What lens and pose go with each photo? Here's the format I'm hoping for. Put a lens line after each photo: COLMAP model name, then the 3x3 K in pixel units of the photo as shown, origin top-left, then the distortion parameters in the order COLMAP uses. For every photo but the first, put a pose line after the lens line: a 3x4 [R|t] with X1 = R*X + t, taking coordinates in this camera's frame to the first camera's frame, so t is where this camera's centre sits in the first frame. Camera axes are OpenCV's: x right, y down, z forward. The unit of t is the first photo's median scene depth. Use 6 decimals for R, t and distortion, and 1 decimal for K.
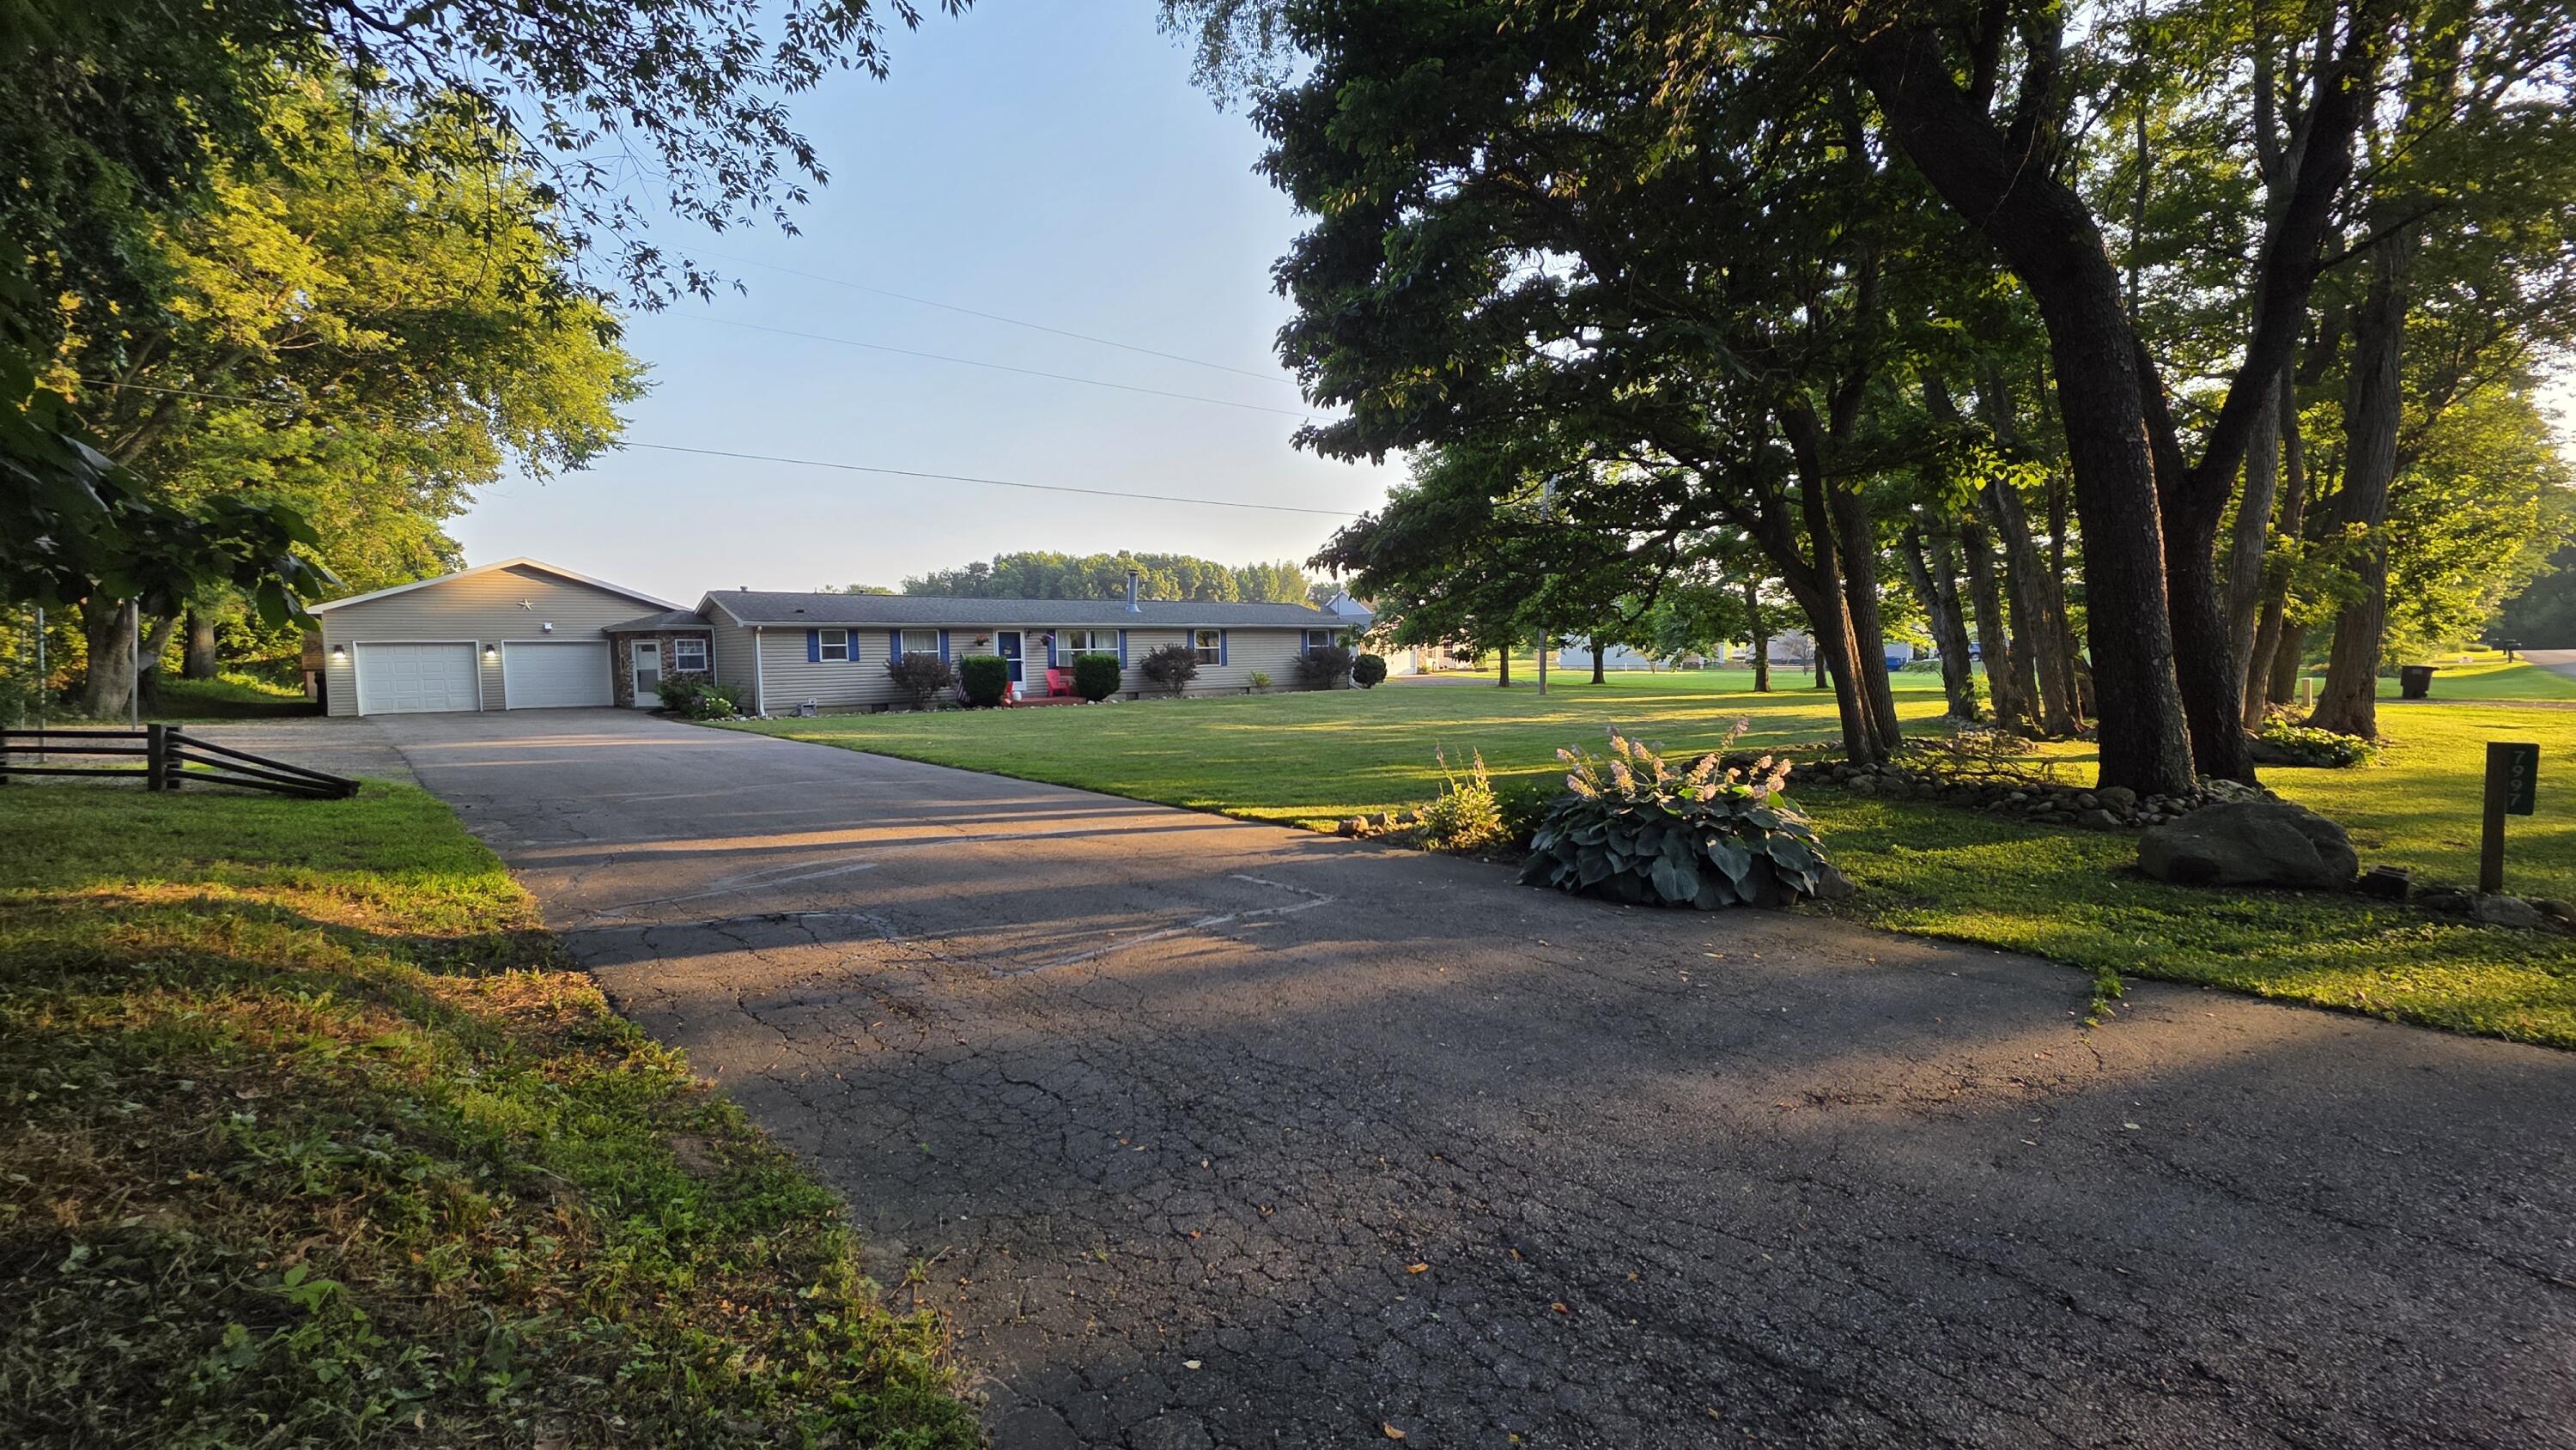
lens RADIAL K [[1006.2, 0, 1292.5], [0, 1006.2, 705.1], [0, 0, 1]] dist [0.000245, -0.000057]
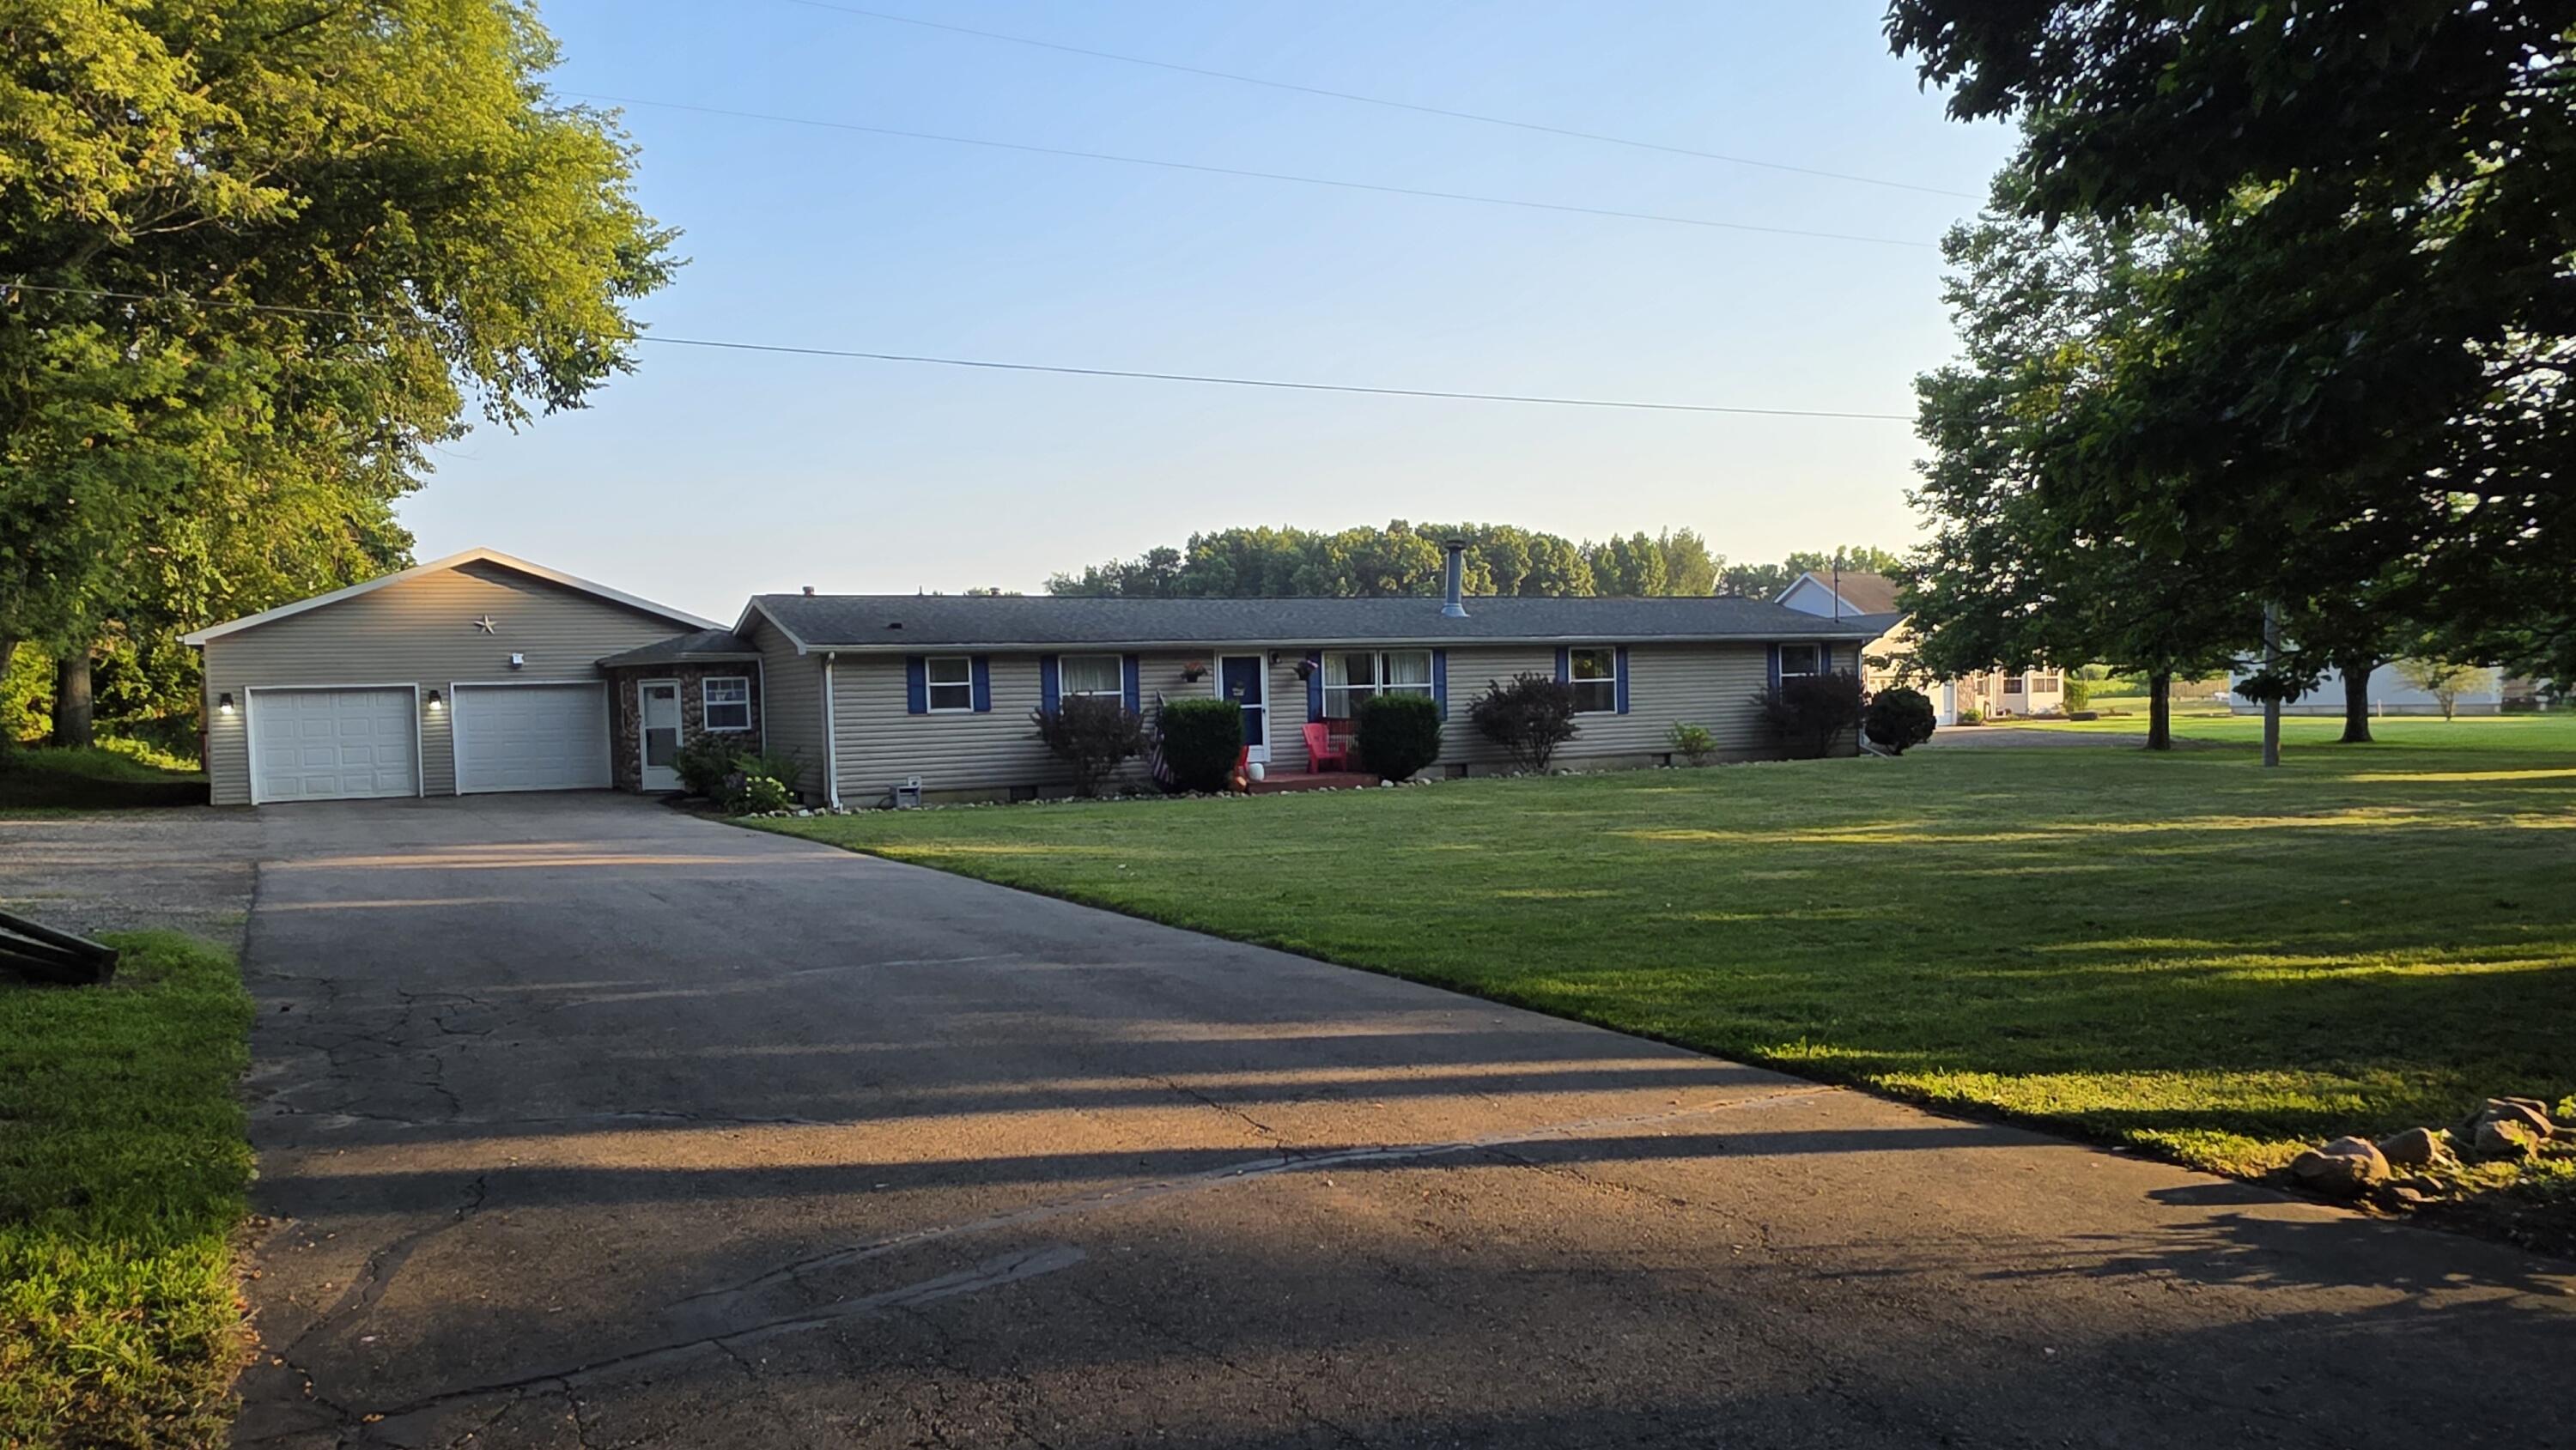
lens RADIAL K [[1704.5, 0, 1287.3], [0, 1704.5, 727.0], [0, 0, 1]] dist [-0.001444, 0.000249]
pose [[0.974061, -0.007048, -0.226176, -0.045147], [-0.000030, 0.999511, -0.031275, -0.004239], [0.226286, 0.030470, 0.973584, 0.091304]]
